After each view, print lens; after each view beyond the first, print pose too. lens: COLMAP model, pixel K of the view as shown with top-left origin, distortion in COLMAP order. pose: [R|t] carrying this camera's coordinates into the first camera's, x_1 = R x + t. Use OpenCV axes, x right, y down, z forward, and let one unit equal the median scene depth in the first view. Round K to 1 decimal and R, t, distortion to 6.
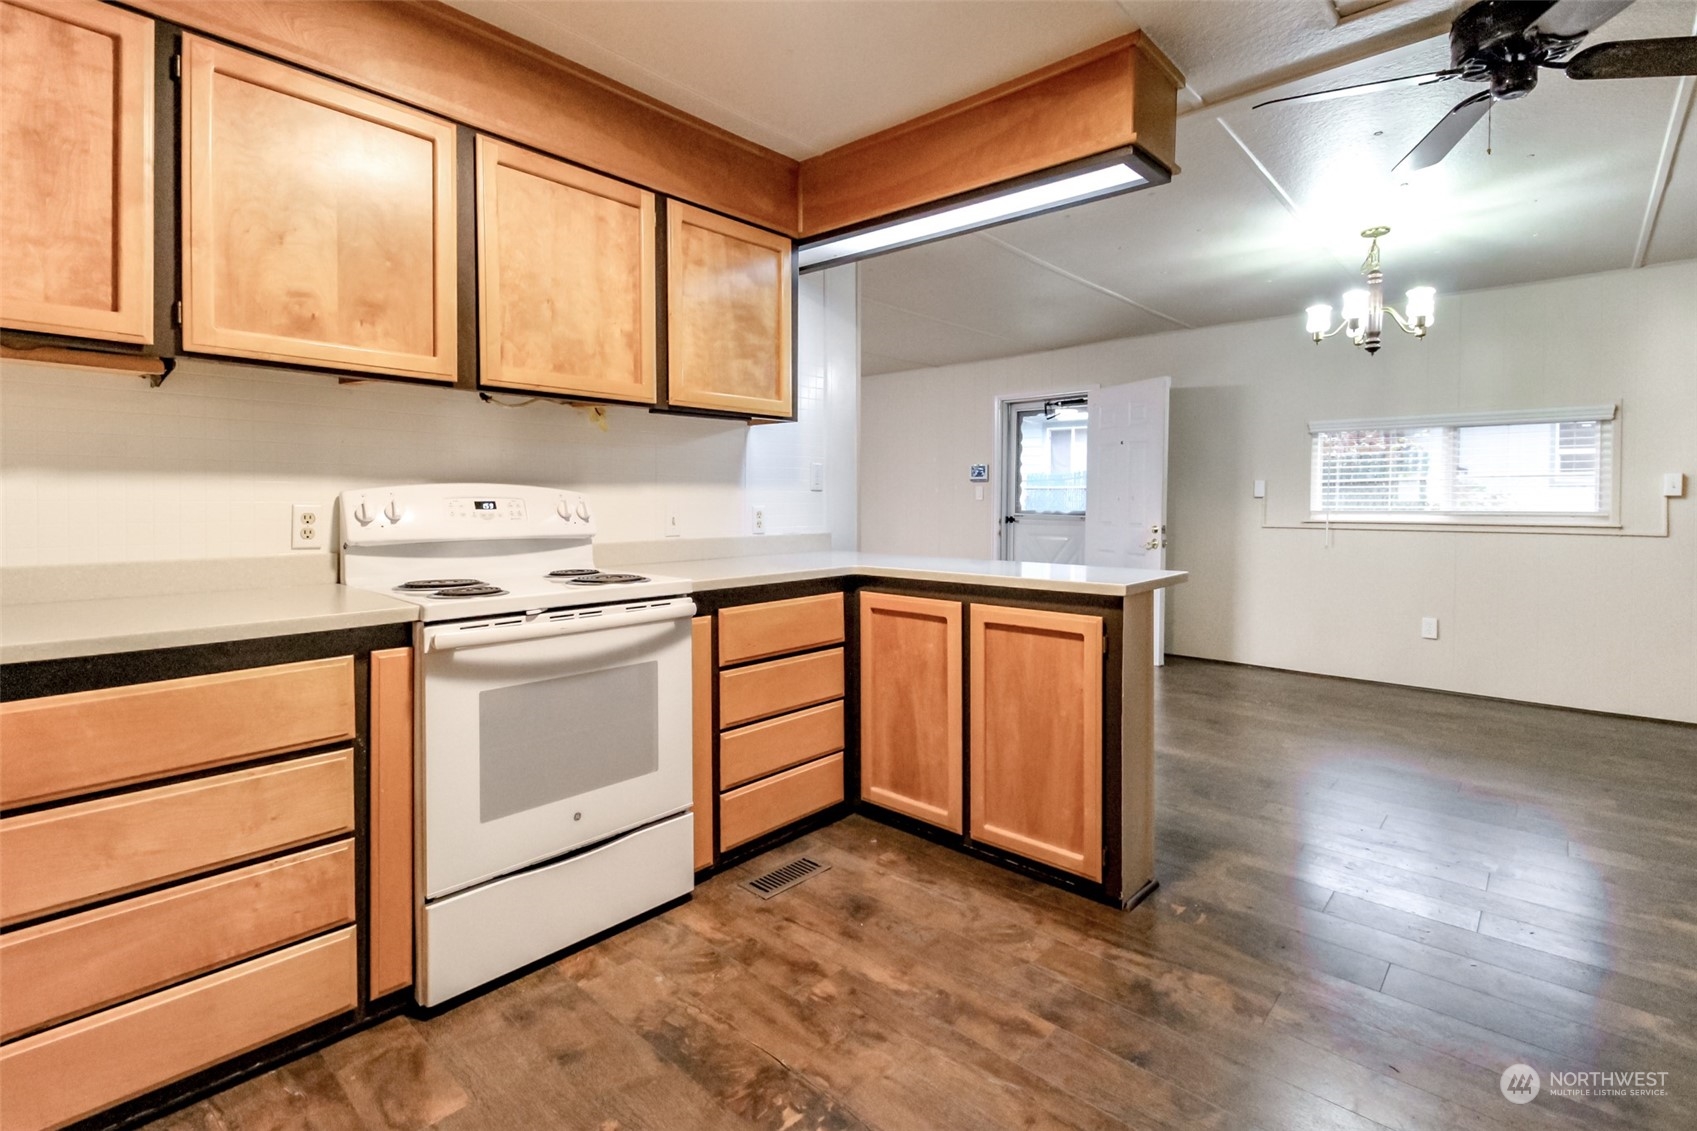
lens RADIAL K [[775.8, 0, 851.0], [0, 775.8, 512.8], [0, 0, 1]] dist [0.016884, -0.012338]
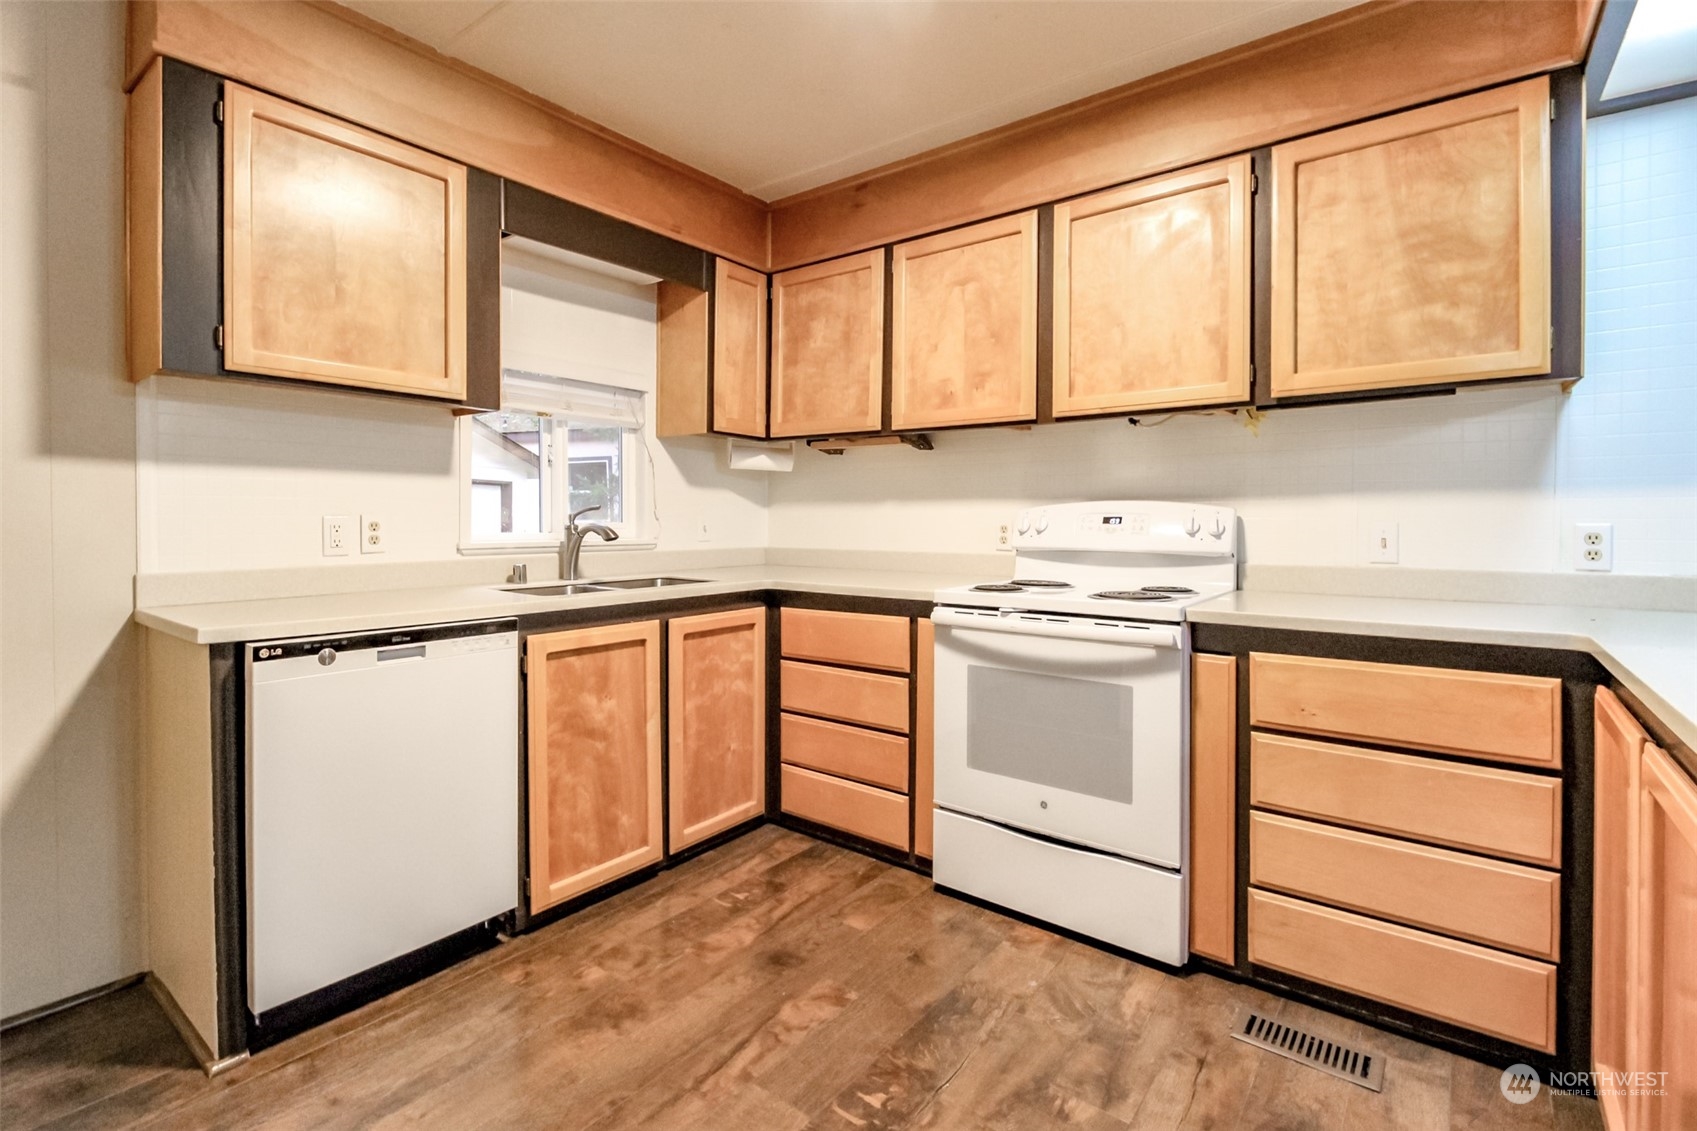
lens RADIAL K [[764.1, 0, 853.6], [0, 764.1, 526.4], [0, 0, 1]] dist [0.016901, -0.012517]
pose [[0.083454, 0.007545, -0.996483, 0.702716], [-0.016080, 0.999851, 0.006224, -0.002311], [0.996382, 0.015504, 0.083563, 0.647876]]
